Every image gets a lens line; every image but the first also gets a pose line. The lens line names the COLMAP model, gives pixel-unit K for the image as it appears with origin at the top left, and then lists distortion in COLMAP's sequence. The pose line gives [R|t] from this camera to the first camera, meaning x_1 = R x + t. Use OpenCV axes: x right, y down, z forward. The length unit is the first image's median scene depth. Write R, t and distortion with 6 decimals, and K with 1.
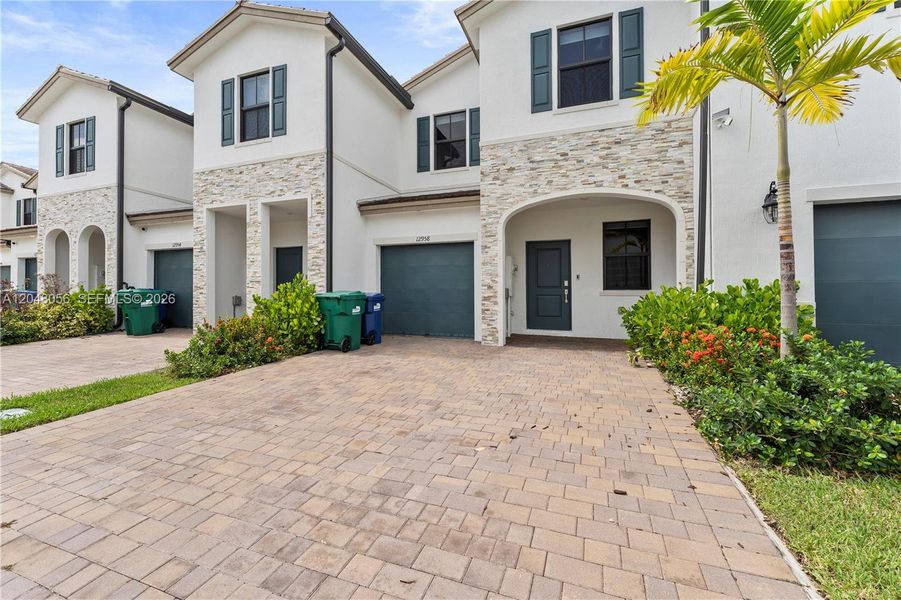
lens RADIAL K [[389.7, 0, 440.3], [0, 389.7, 291.4], [0, 0, 1]] dist [-0.000344, -0.000206]
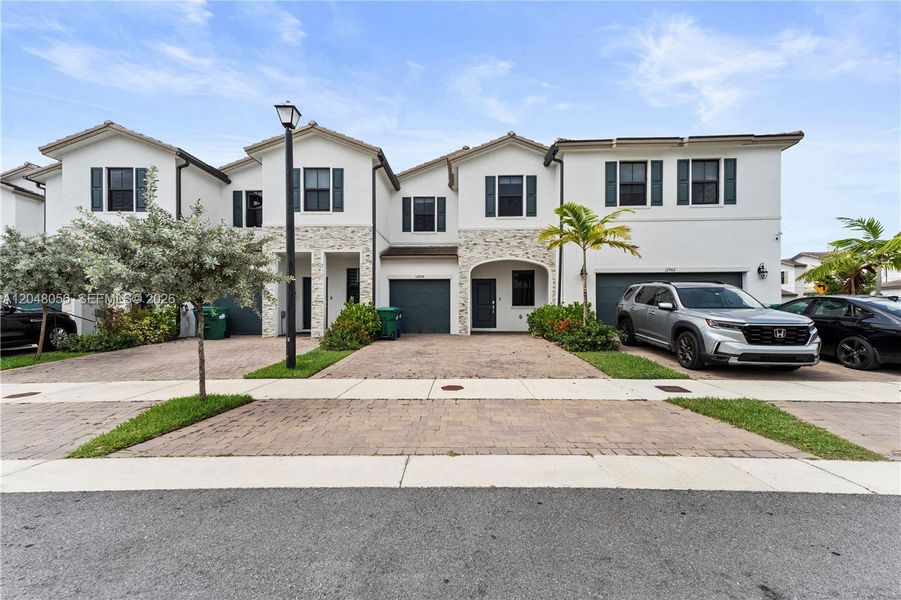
lens RADIAL K [[375.3, 0, 447.8], [0, 375.3, 315.5], [0, 0, 1]] dist [0.024170, -0.000073]
pose [[0.942824, -0.009409, 0.333159, -0.588503], [0.002260, 0.999759, 0.021839, 0.002091], [-0.333284, -0.019838, 0.942618, -0.749581]]
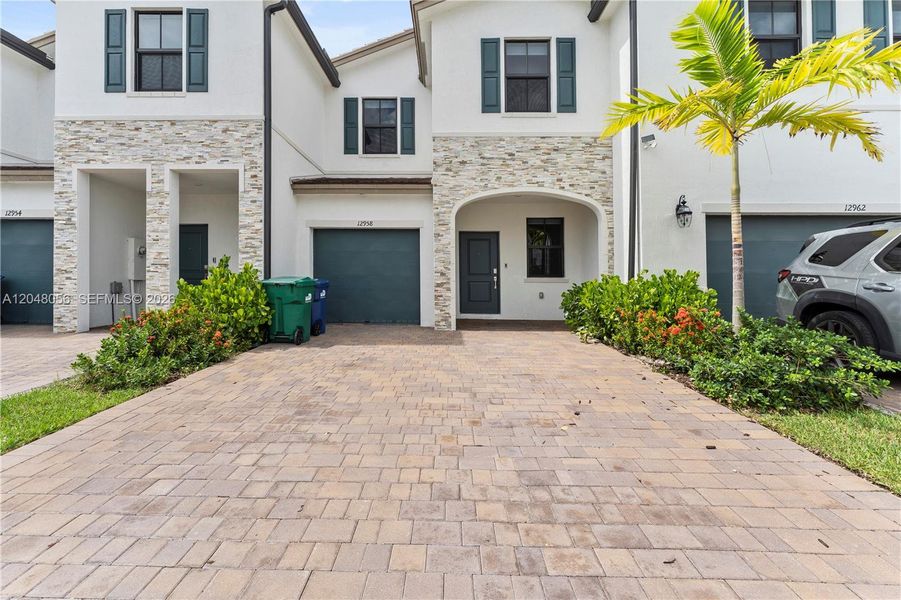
lens RADIAL K [[378.1, 0, 439.2], [0, 378.1, 276.2], [0, 0, 1]] dist [0.000095, -0.000269]
pose [[0.938664, 0.007074, 0.344759, -0.234514], [-0.005564, 0.999970, -0.005367, 0.000487], [-0.344787, 0.003120, 0.938676, 0.063619]]
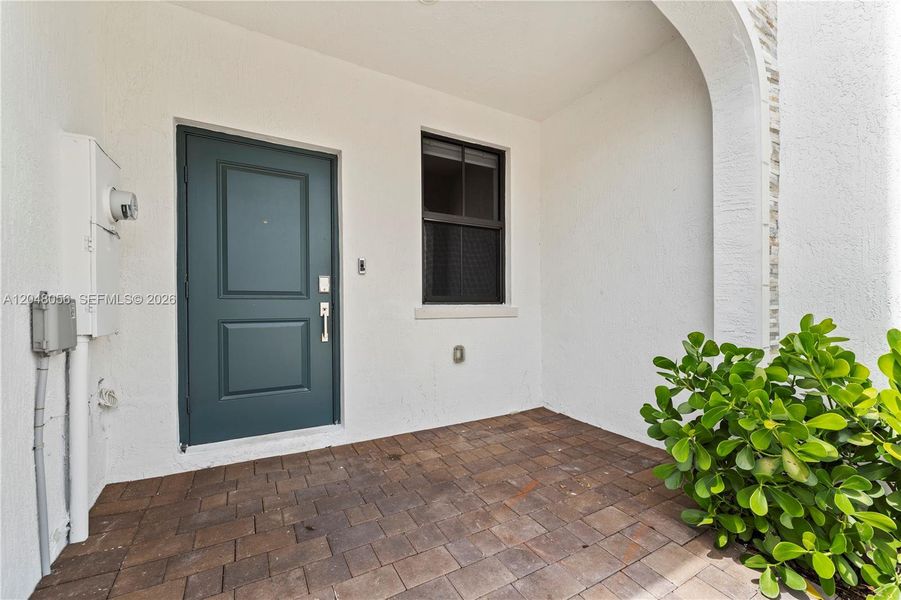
lens RADIAL K [[375.3, 0, 447.8], [0, 375.3, 315.5], [0, 0, 1]] dist [0.024170, -0.000073]
pose [[0.627347, -0.014526, 0.778605, 0.169747], [0.005507, 0.999884, 0.014217, 0.003136], [-0.778721, -0.004631, 0.627354, 0.881965]]
